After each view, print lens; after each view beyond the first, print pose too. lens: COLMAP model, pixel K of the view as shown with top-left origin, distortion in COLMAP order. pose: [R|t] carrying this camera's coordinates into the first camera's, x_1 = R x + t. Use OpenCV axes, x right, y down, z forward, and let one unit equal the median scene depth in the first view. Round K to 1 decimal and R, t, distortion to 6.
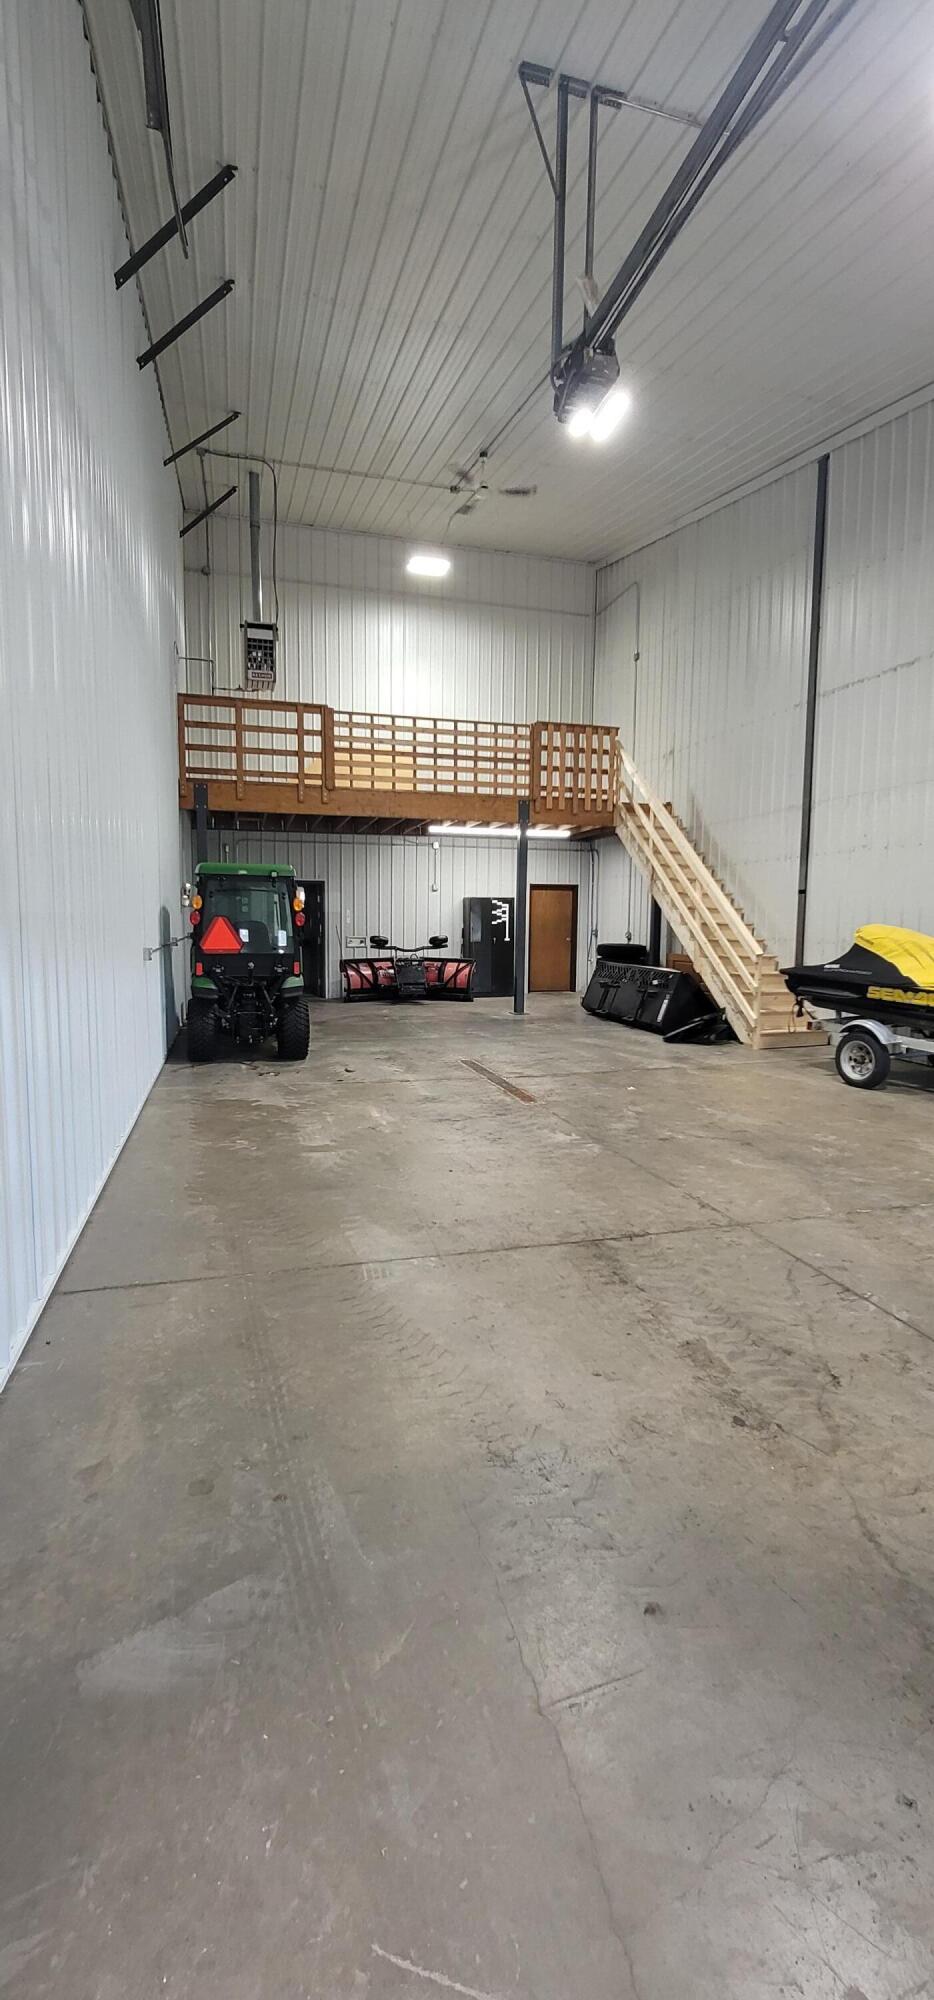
lens RADIAL K [[804.9, 0, 464.0], [0, 804.9, 998.3], [0, 0, 1]] dist [0.001117, 0.000340]
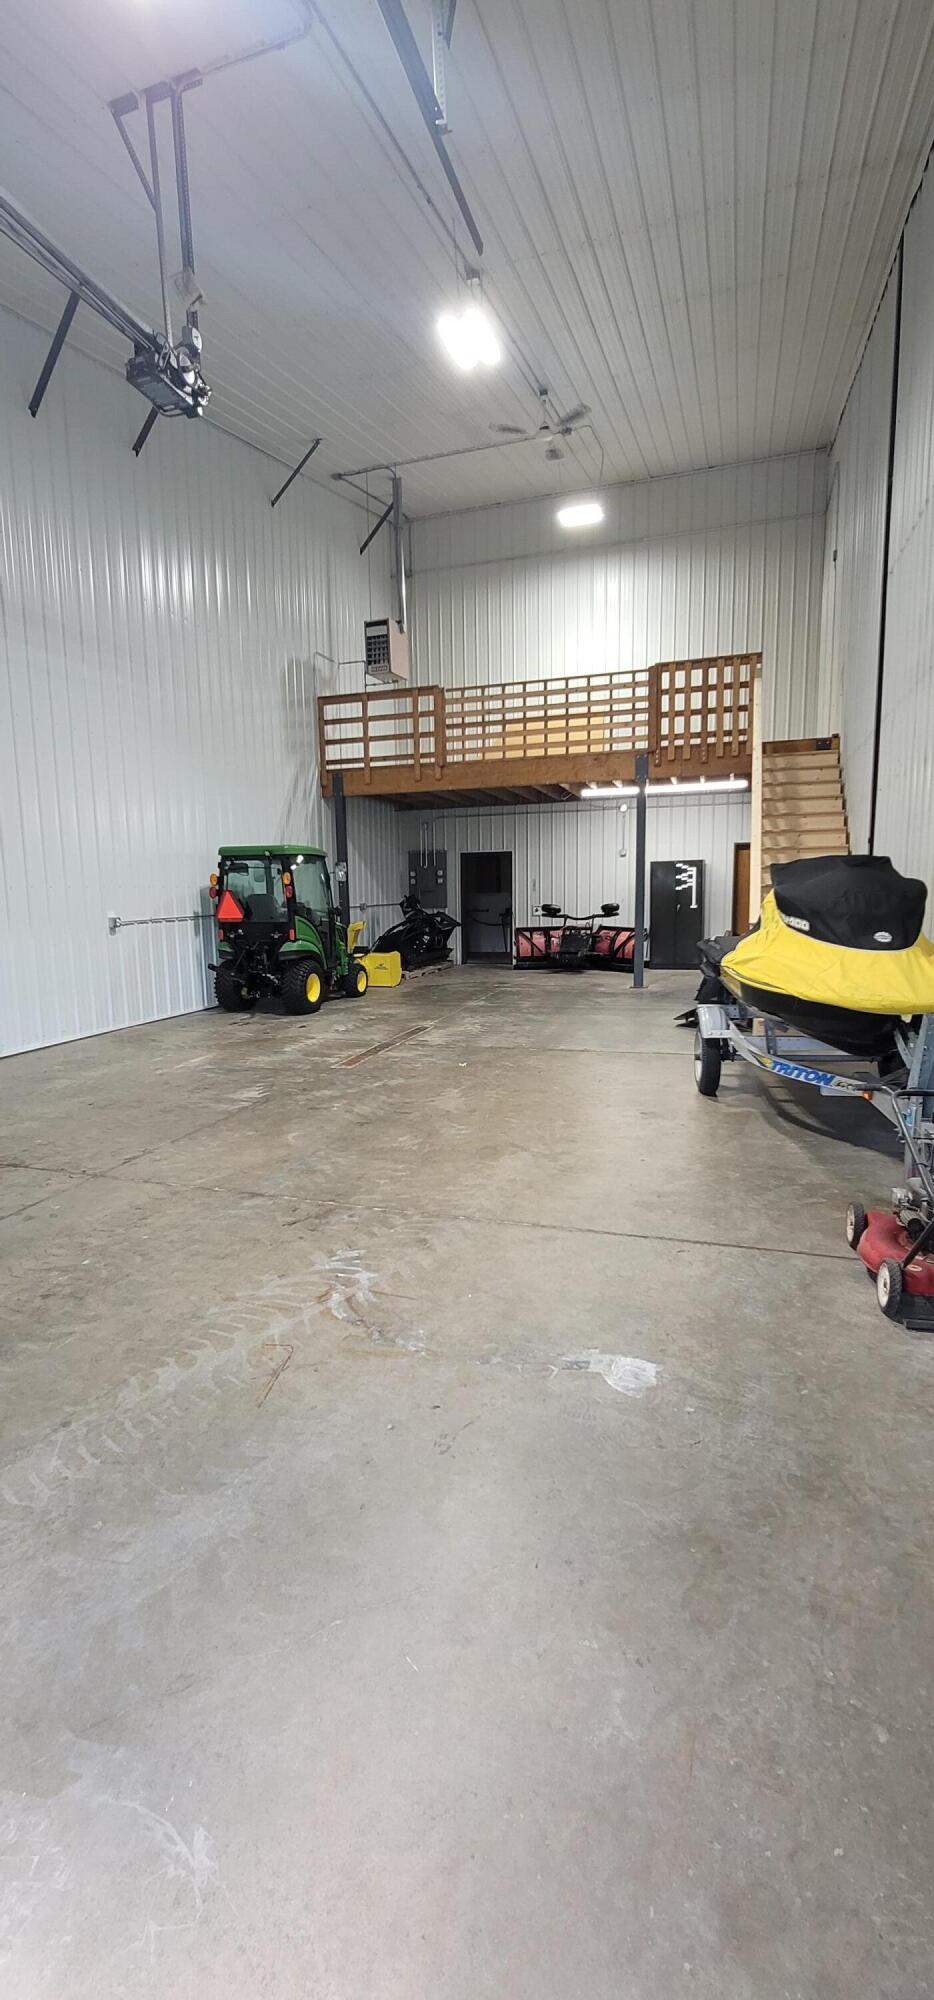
lens RADIAL K [[804.9, 0, 464.0], [0, 804.9, 998.3], [0, 0, 1]] dist [0.001117, 0.000340]
pose [[0.832781, 0.052908, -0.551069, 0.429718], [-0.031207, 0.998326, 0.048689, -0.007273], [0.552723, -0.023350, 0.833038, 0.123431]]
